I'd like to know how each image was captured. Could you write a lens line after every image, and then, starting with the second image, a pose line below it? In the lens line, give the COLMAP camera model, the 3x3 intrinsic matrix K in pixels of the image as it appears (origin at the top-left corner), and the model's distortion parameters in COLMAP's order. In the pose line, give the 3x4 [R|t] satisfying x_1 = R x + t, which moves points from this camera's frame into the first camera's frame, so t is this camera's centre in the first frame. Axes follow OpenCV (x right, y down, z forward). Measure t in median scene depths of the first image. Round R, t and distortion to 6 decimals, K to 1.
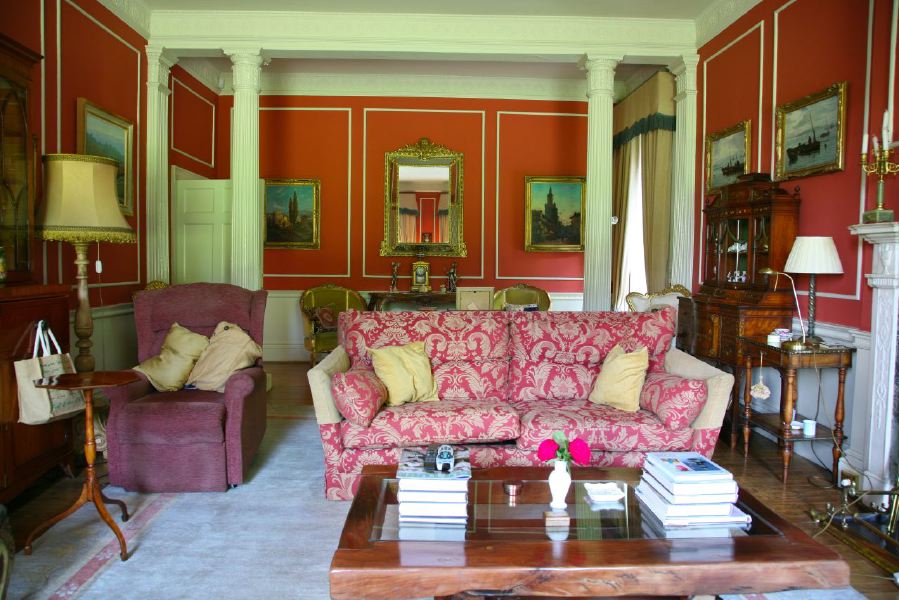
lens RADIAL K [[614.6, 0, 435.8], [0, 614.6, 287.2], [0, 0, 1]] dist [-0.101504, 0.046071]
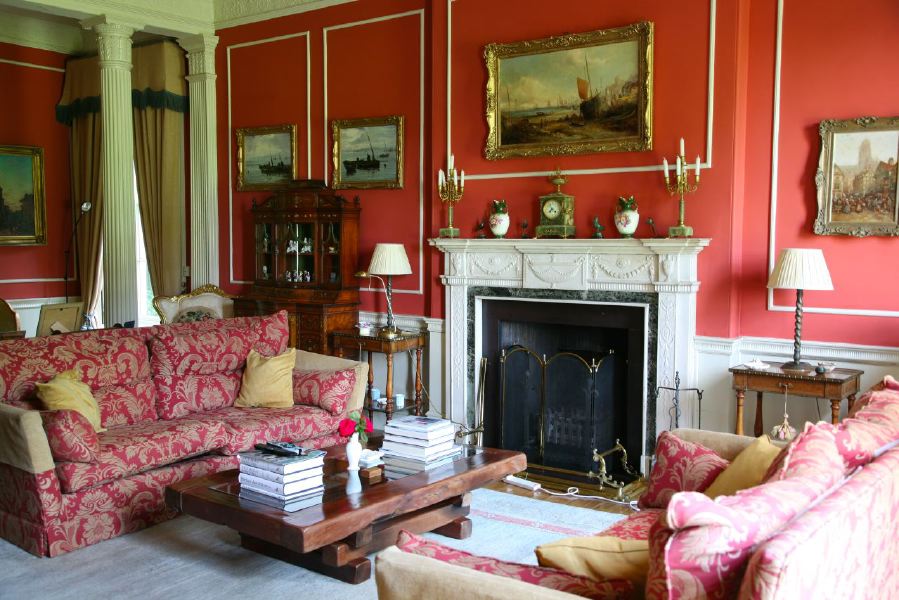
lens RADIAL K [[785.9, 0, 452.1], [0, 785.9, 298.4], [0, 0, 1]] dist [-0.026279, 0.052739]
pose [[0.660250, -0.061939, 0.748487, -0.490509], [0.041238, 0.998080, 0.046217, -0.043627], [-0.749913, 0.000351, 0.661537, -0.158533]]
